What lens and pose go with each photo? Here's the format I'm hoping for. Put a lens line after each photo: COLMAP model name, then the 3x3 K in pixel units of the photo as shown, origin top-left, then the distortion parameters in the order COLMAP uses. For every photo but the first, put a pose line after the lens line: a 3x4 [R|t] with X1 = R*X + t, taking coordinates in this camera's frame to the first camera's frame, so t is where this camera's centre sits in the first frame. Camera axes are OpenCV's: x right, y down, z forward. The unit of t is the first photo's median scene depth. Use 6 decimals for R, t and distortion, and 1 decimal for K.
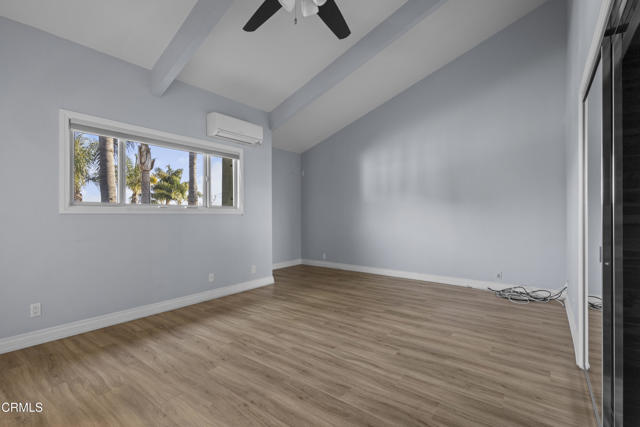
lens RADIAL K [[294.5, 0, 321.9], [0, 294.5, 210.7], [0, 0, 1]] dist [0.007000, -0.001913]
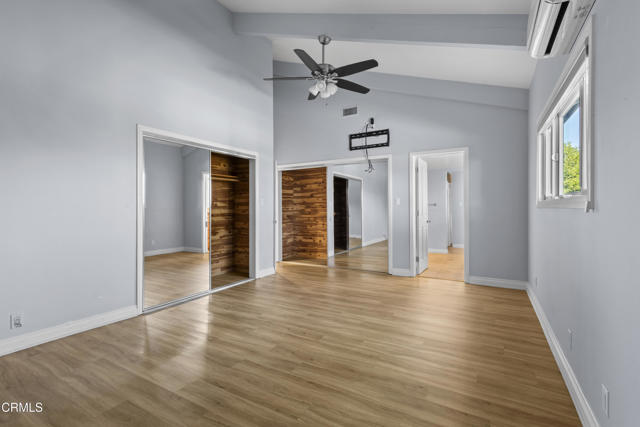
lens RADIAL K [[294.5, 0, 320.0], [0, 294.5, 212.9], [0, 0, 1]] dist [0.007000, -0.001913]
pose [[-0.992878, 0.002608, -0.119107, 0.118422], [0.002124, 0.999989, 0.004192, 0.016217], [0.119117, 0.003909, -0.992873, 1.856670]]
